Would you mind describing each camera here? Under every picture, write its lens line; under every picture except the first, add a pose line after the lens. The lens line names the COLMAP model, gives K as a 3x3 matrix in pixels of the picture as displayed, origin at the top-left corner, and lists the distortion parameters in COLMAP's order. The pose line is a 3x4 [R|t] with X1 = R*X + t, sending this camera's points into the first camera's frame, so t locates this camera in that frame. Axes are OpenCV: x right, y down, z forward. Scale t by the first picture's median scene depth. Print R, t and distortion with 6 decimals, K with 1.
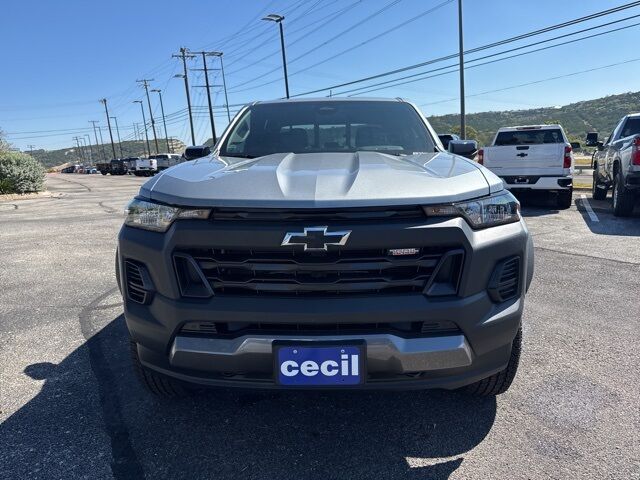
lens RADIAL K [[476.3, 0, 320.9], [0, 476.3, 240.5], [0, 0, 1]] dist [0.024202, -0.002300]
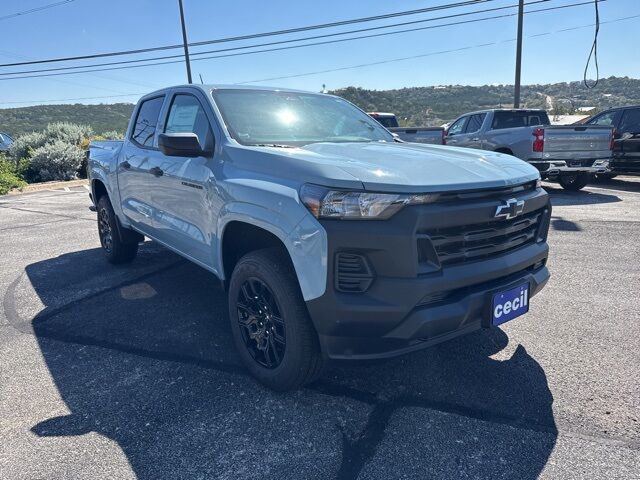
lens RADIAL K [[476.3, 0, 319.8], [0, 476.3, 234.9], [0, 0, 1]] dist [0.024202, -0.002300]
pose [[0.767768, -0.124375, 0.628541, -1.186684], [0.118737, 0.991606, 0.051180, -0.057909], [-0.629630, 0.035337, 0.776091, 0.297719]]
